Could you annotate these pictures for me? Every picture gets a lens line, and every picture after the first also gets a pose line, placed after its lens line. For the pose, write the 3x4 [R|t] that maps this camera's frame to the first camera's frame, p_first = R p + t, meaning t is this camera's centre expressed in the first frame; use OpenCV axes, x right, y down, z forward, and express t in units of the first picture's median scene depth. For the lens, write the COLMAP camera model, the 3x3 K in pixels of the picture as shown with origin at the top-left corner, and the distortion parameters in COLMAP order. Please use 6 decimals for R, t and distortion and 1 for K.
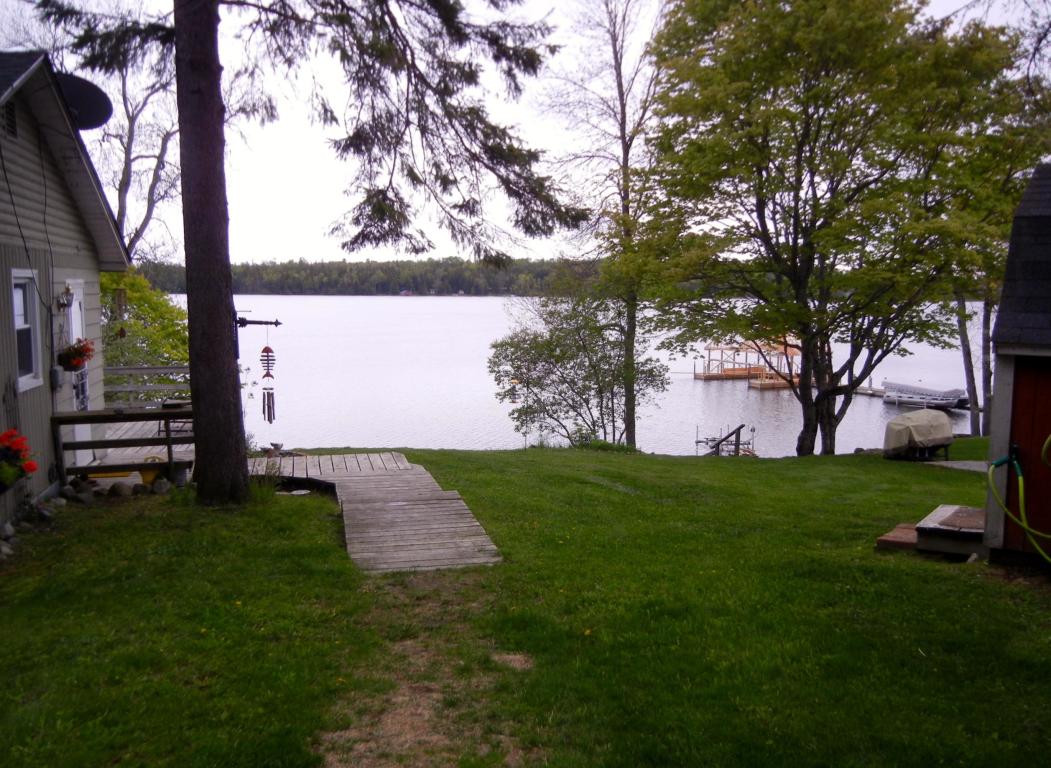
lens RADIAL K [[985.3, 0, 525.5], [0, 985.3, 384.0], [0, 0, 1]] dist [-0.004396, 0.002834]
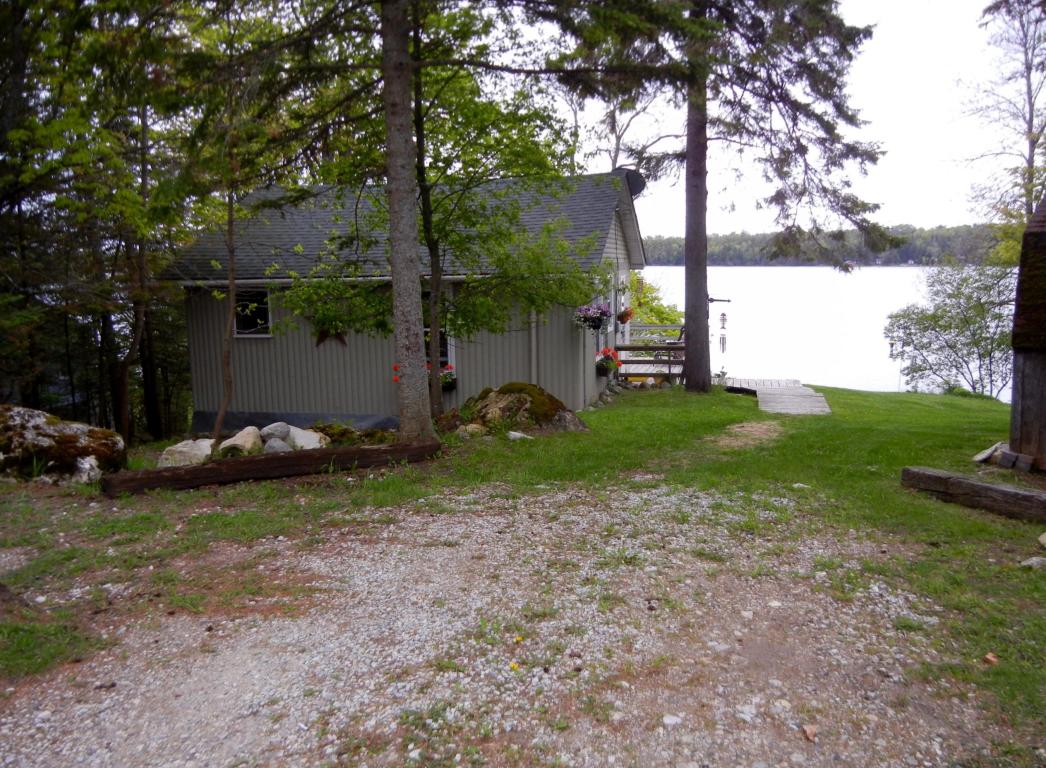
lens RADIAL K [[980.7, 0, 523.0], [0, 980.7, 384.0], [0, 0, 1]] dist [-0.004396, 0.002834]
pose [[0.904380, 0.047533, -0.424073, 0.167853], [-0.034457, 0.998666, 0.038454, 0.033585], [0.425335, -0.020164, 0.904811, -0.746995]]
